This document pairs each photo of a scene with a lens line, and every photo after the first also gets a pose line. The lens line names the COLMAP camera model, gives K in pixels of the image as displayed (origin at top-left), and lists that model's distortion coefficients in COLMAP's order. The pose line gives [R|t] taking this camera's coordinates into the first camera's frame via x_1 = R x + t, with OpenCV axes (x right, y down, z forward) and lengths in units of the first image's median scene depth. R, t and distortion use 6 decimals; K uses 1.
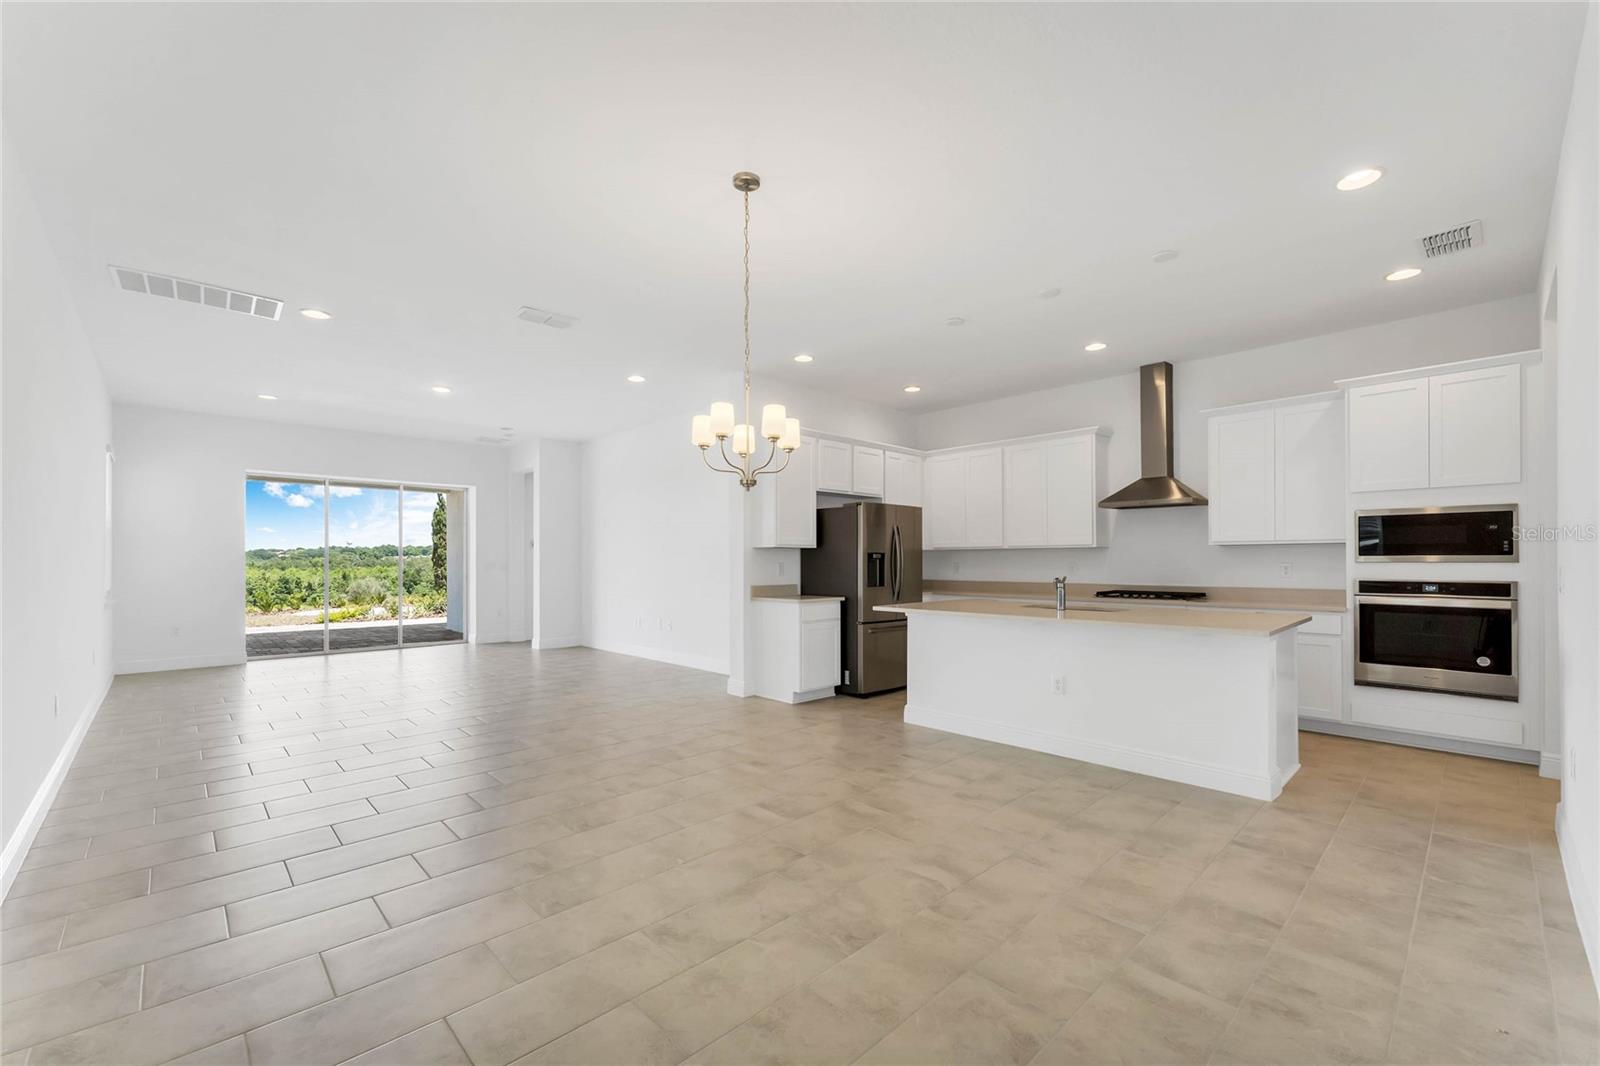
lens RADIAL K [[655.8, 0, 802.3], [0, 655.8, 549.6], [0, 0, 1]] dist [0.002177, 0.000344]
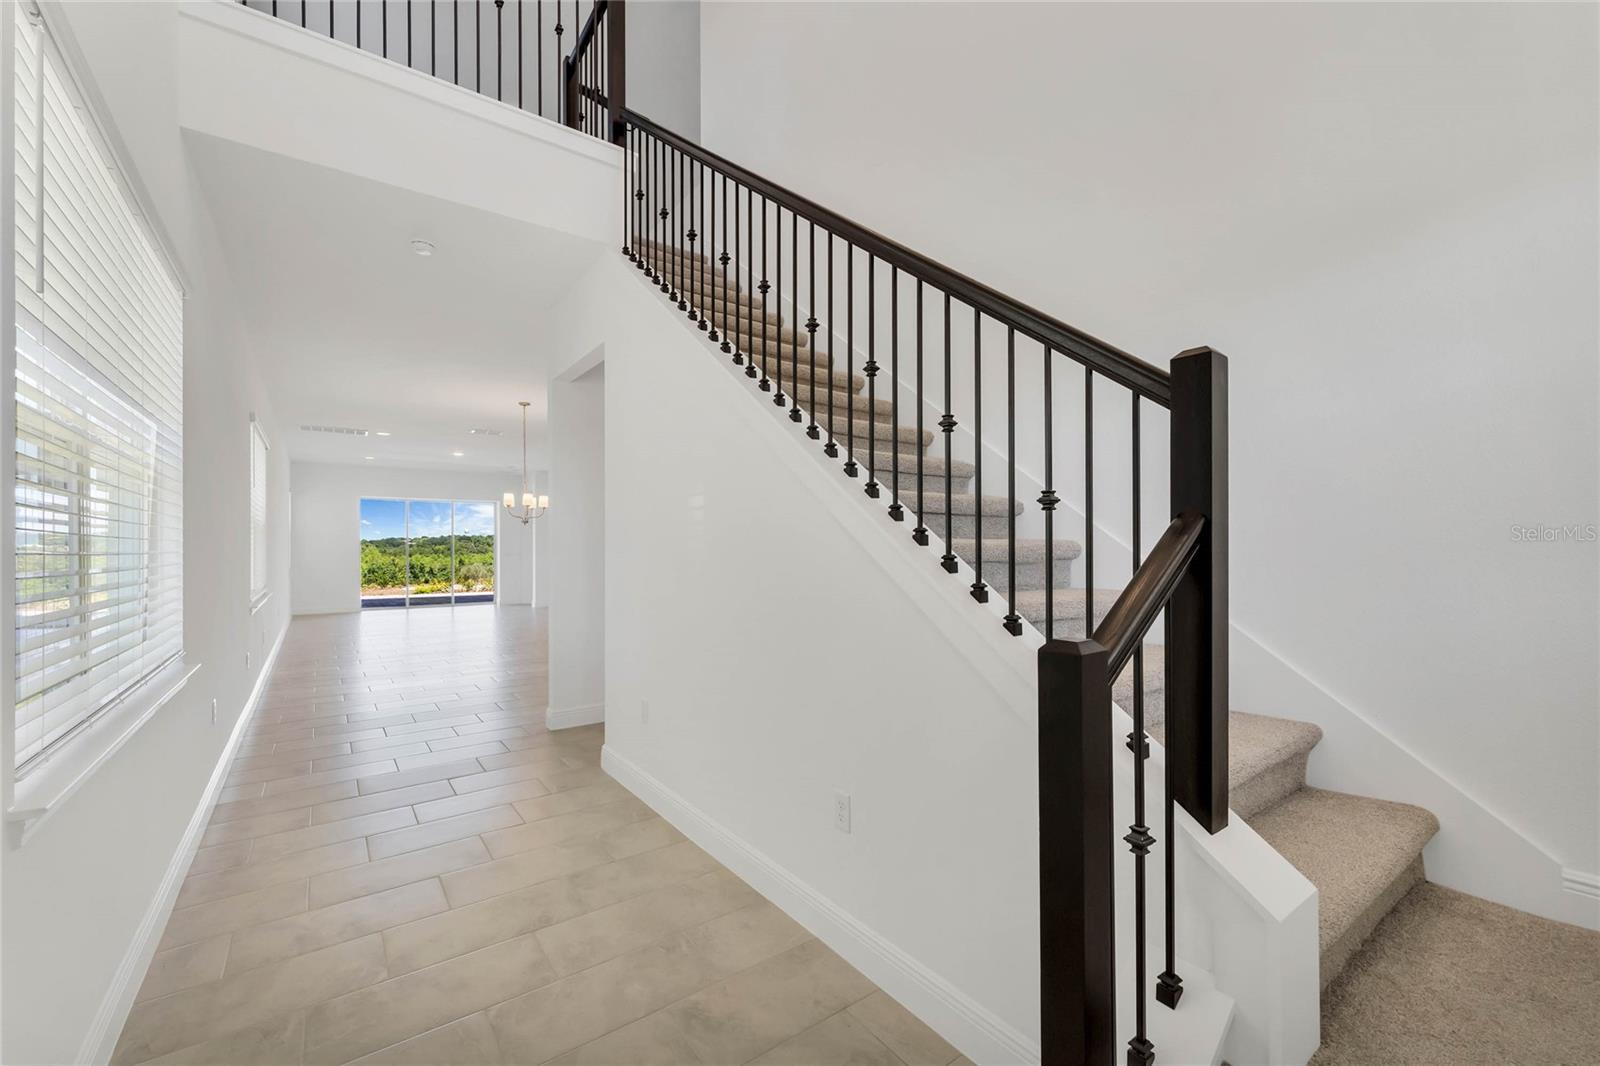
lens RADIAL K [[637.5, 0, 801.2], [0, 637.5, 538.7], [0, 0, 1]] dist [0.001265, 0.000134]
pose [[0.993069, -0.004482, -0.117451, 0.481500], [0.004955, 0.999981, 0.003733, -0.014639], [0.117432, -0.004289, 0.993072, -0.507229]]
